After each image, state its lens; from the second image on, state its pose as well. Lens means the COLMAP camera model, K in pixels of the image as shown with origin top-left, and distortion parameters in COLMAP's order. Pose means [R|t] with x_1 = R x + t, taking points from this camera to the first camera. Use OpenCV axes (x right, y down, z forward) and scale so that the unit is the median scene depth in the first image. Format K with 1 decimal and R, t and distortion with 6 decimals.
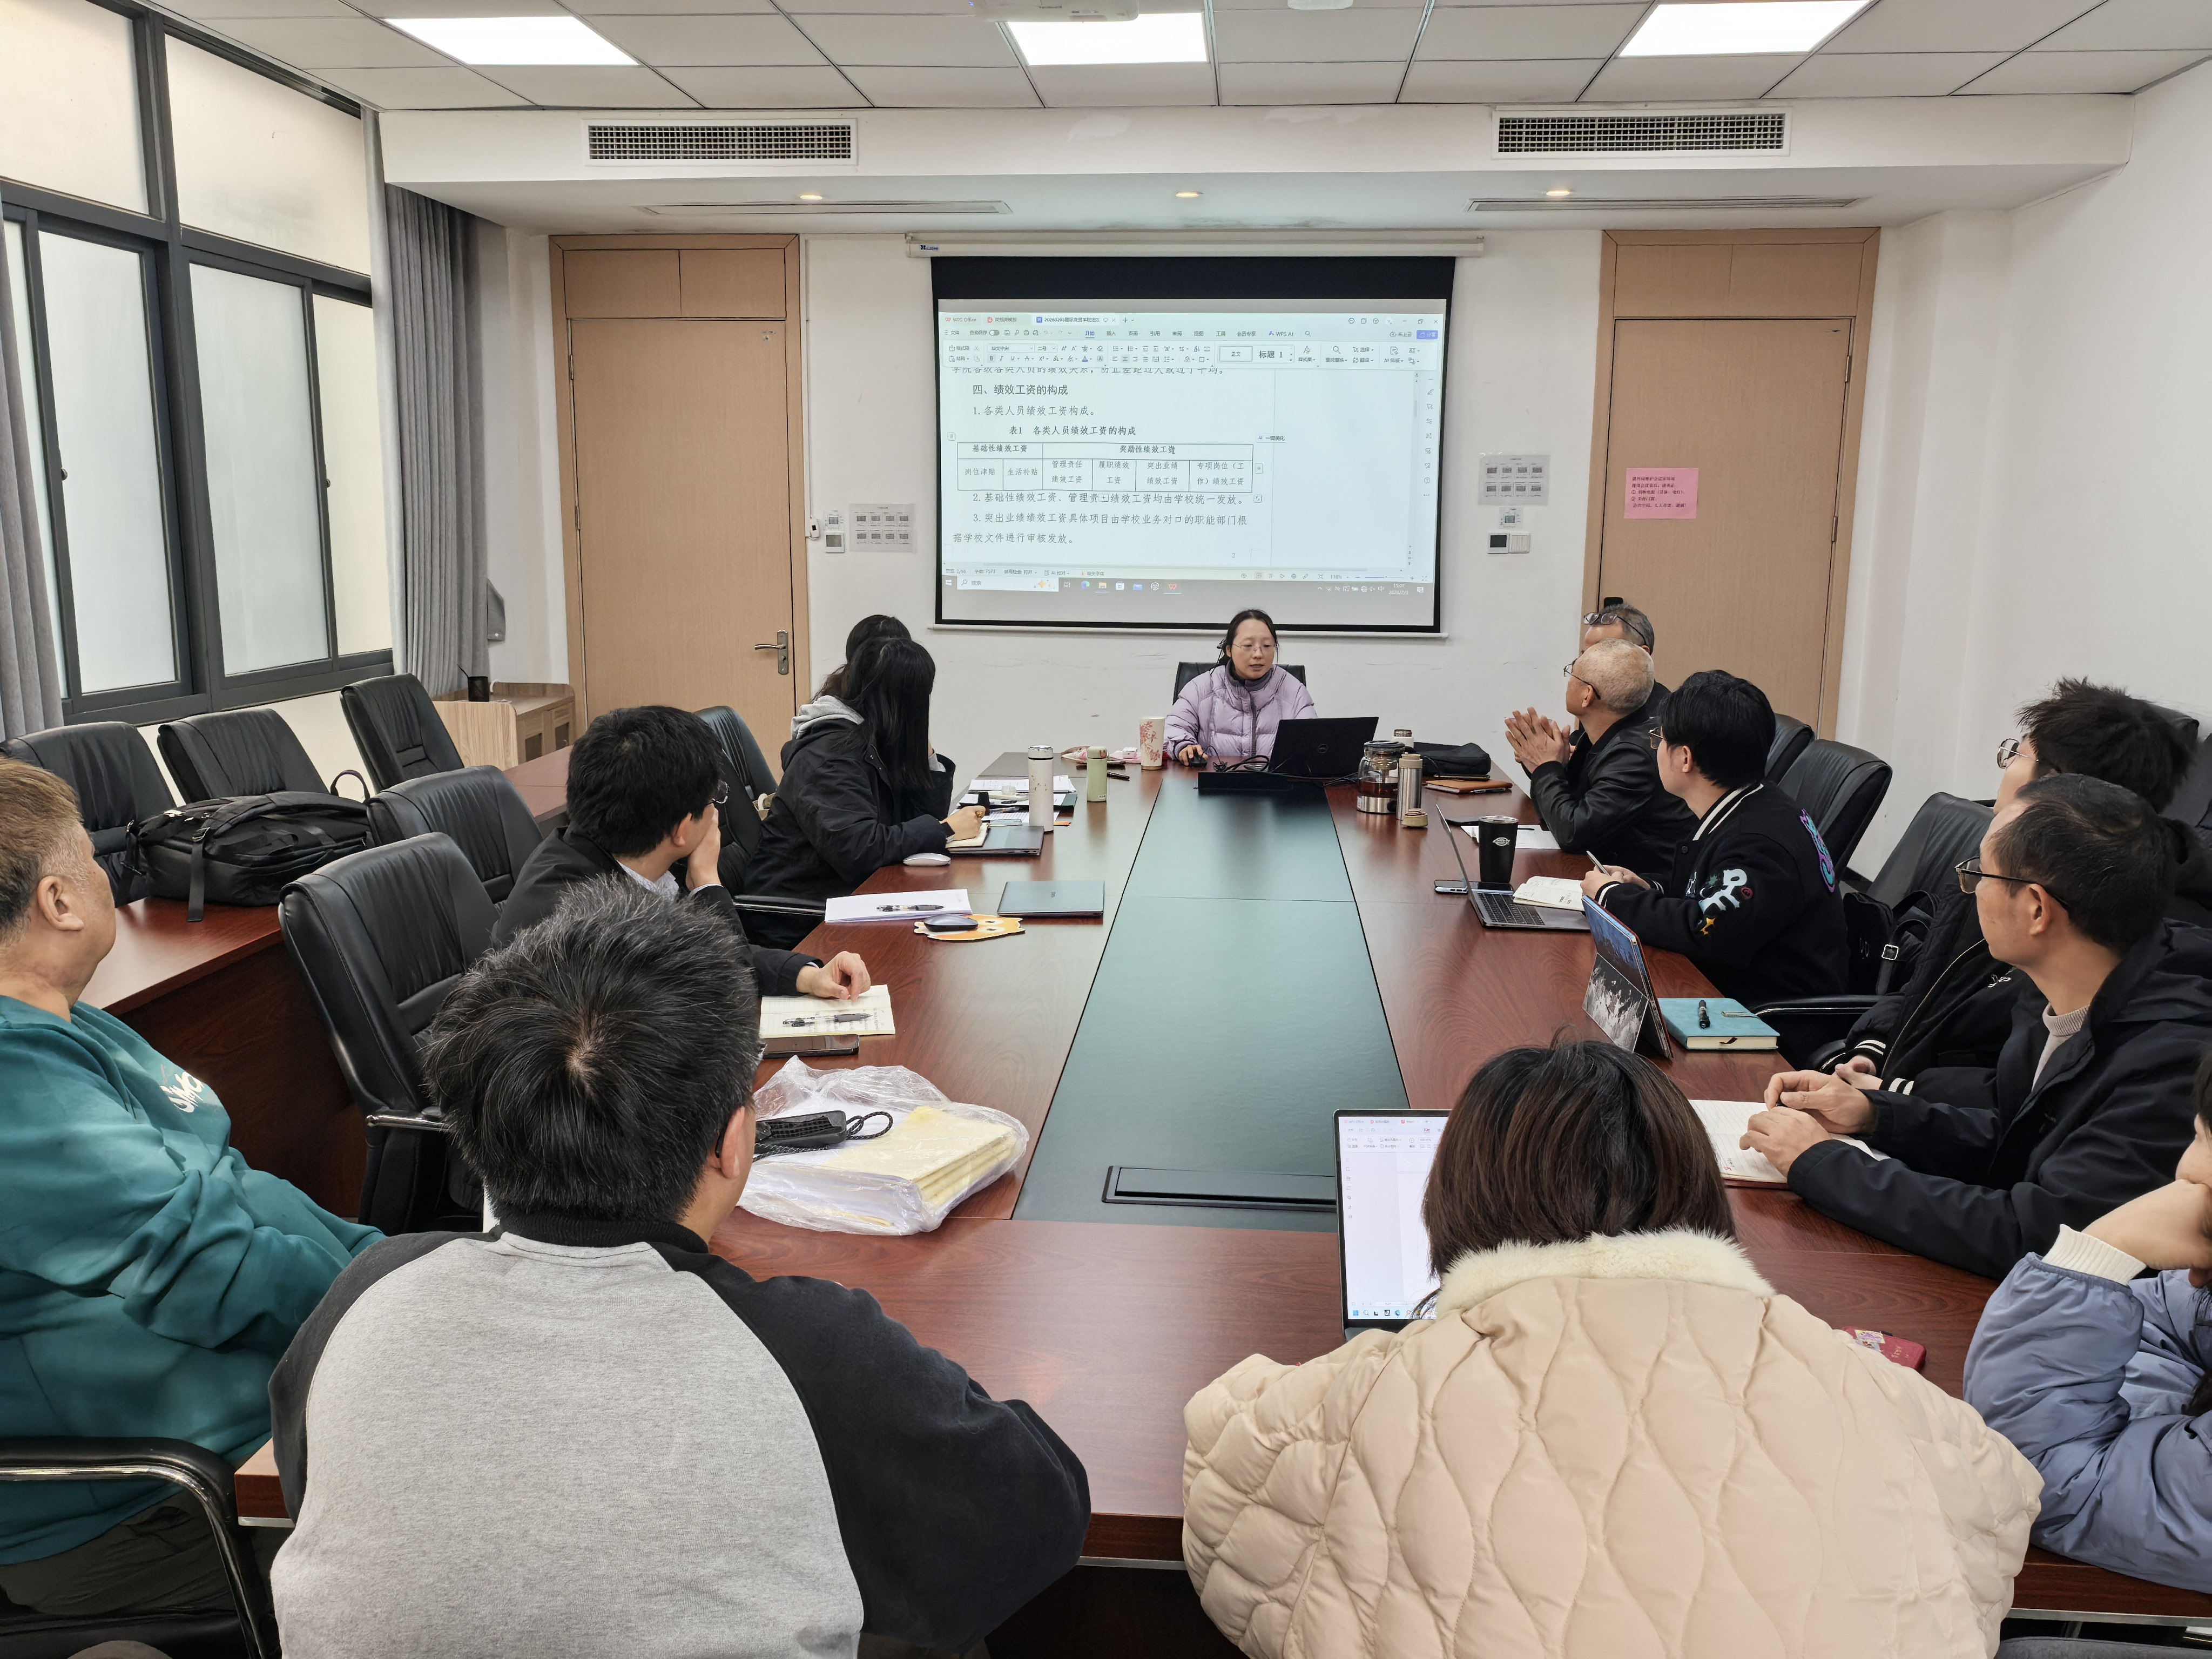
lens RADIAL K [[1773.8, 0, 1103.9], [0, 1773.8, 829.8], [0, 0, 1]] dist [-0.026886, 0.028268]
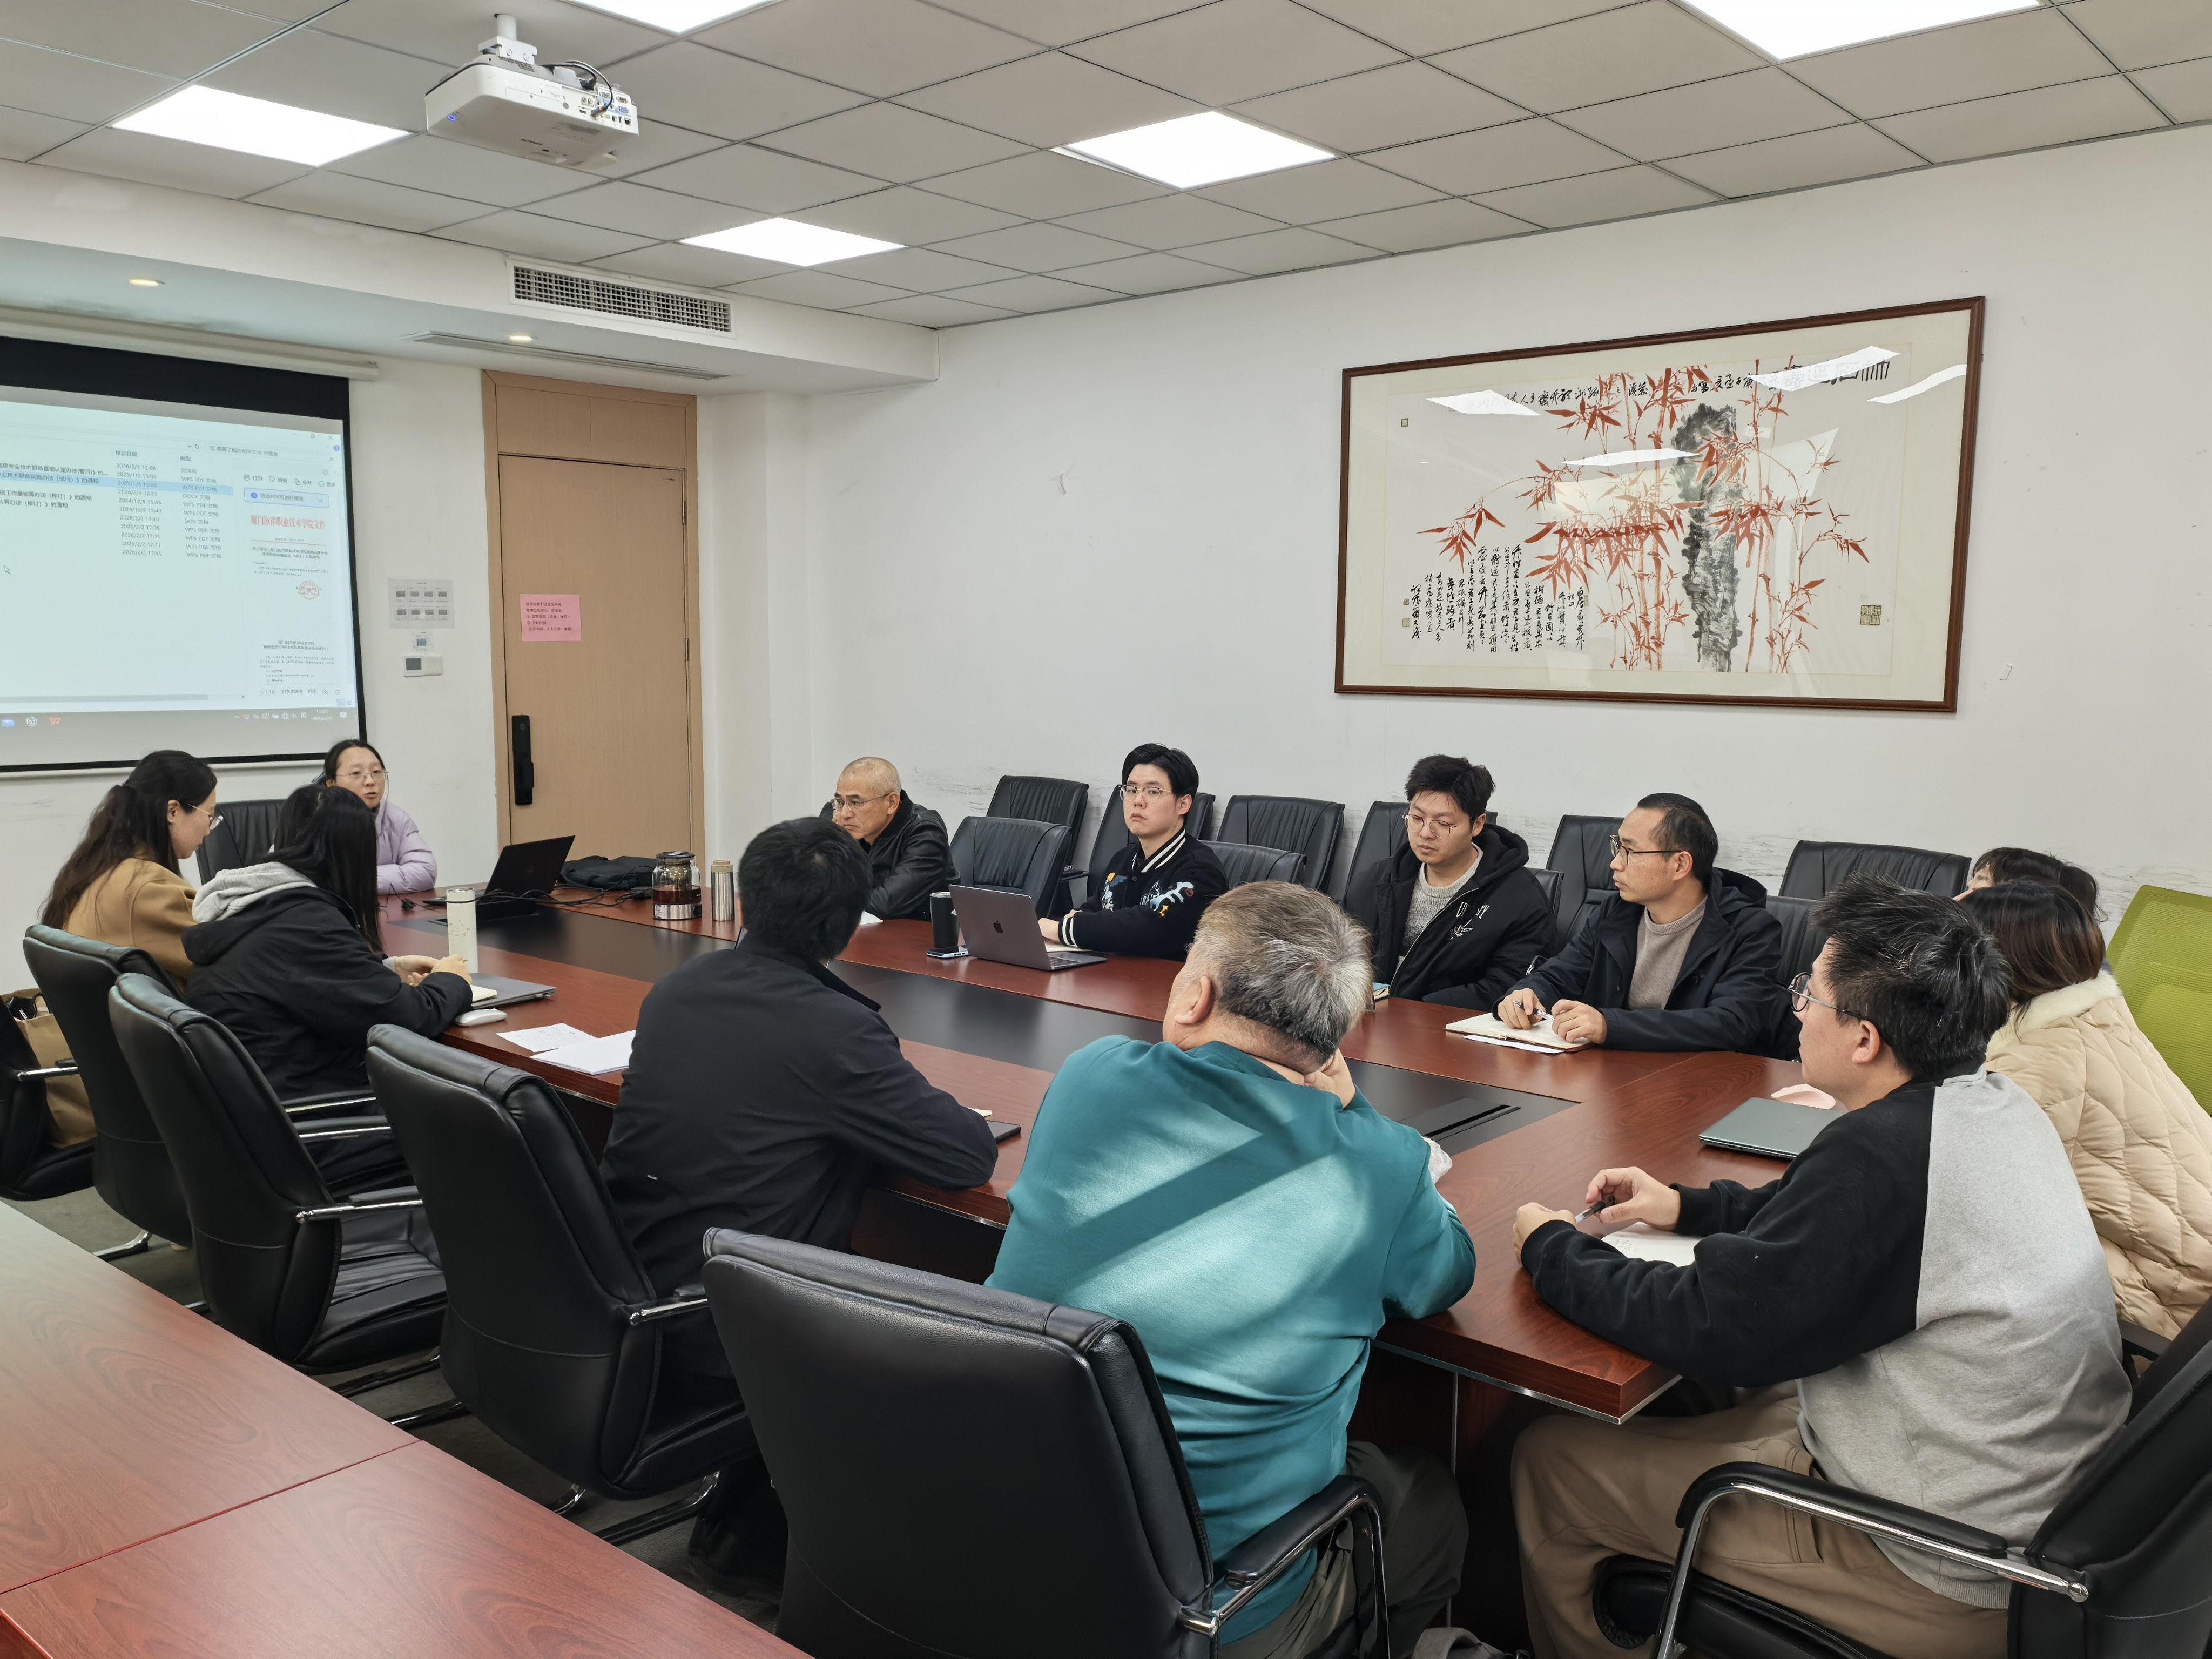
lens RADIAL K [[1773.8, 0, 1107.3], [0, 1773.8, 835.1], [0, 0, 1]] dist [-0.026886, 0.028268]
pose [[0.604163, -0.084806, 0.792335, -0.351141], [0.132735, 0.991140, 0.004873, -0.020236], [-0.785728, 0.102226, 0.610067, 0.093416]]
